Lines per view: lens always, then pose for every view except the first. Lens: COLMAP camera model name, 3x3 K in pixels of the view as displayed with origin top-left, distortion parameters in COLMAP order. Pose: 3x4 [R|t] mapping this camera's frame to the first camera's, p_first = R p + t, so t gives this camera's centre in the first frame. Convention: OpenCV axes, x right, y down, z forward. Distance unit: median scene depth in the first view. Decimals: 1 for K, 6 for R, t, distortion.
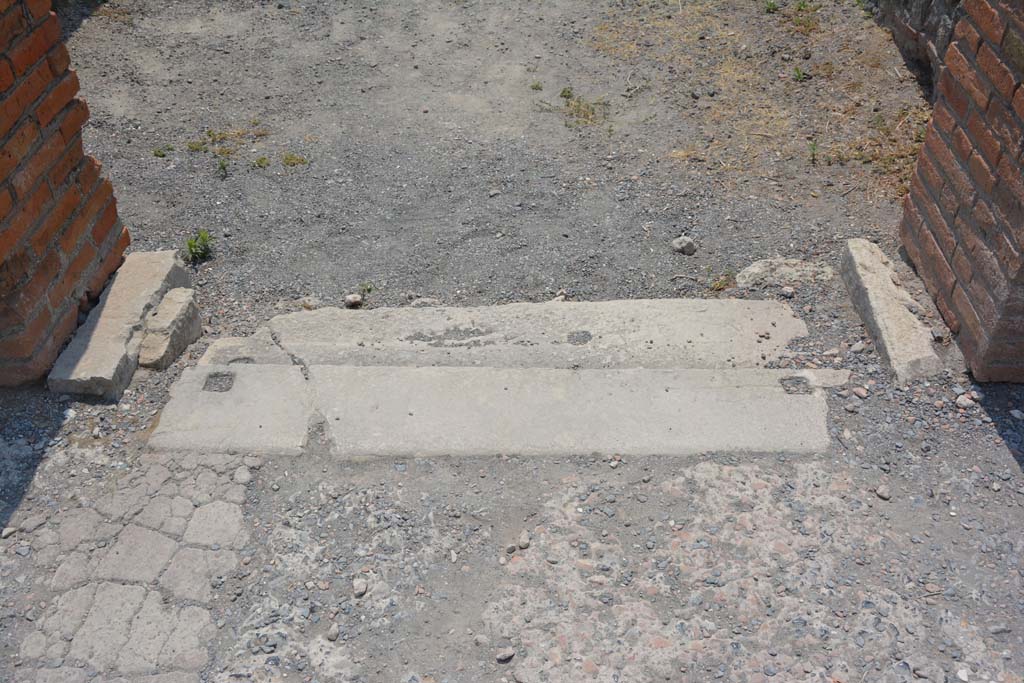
lens RADIAL K [[946.4, 0, 512.0], [0, 946.4, 341.5], [0, 0, 1]] dist [-0.018569, 0.007505]
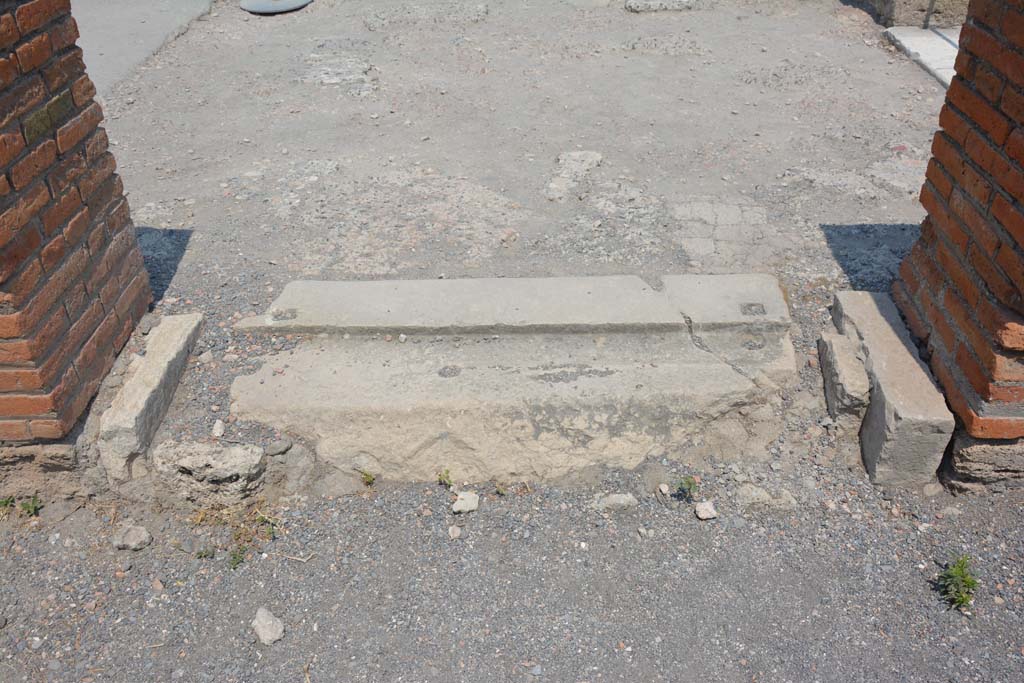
lens RADIAL K [[896.5, 0, 512.0], [0, 896.5, 341.5], [0, 0, 1]] dist [-0.126265, 0.179831]
pose [[-0.999336, 0.029119, 0.021891, -0.023287], [0.028861, 0.266134, 0.963504, -1.027145], [0.022230, 0.963496, -0.266798, 1.299903]]
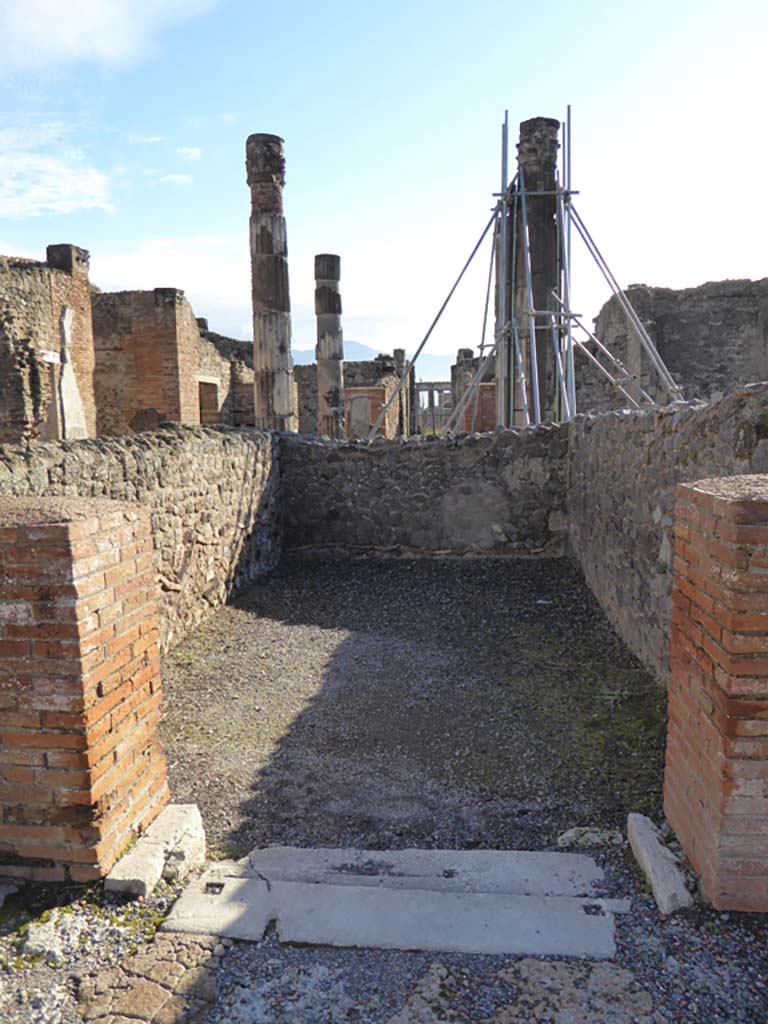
lens RADIAL K [[720.4, 0, 384.0], [0, 720.4, 512.0], [0, 0, 1]] dist [-0.025794, -0.002443]
pose [[0.996573, 0.008508, -0.082285, 0.060051], [-0.051316, 0.843755, -0.534270, 0.132754], [0.064883, 0.536661, 0.841300, -0.292475]]
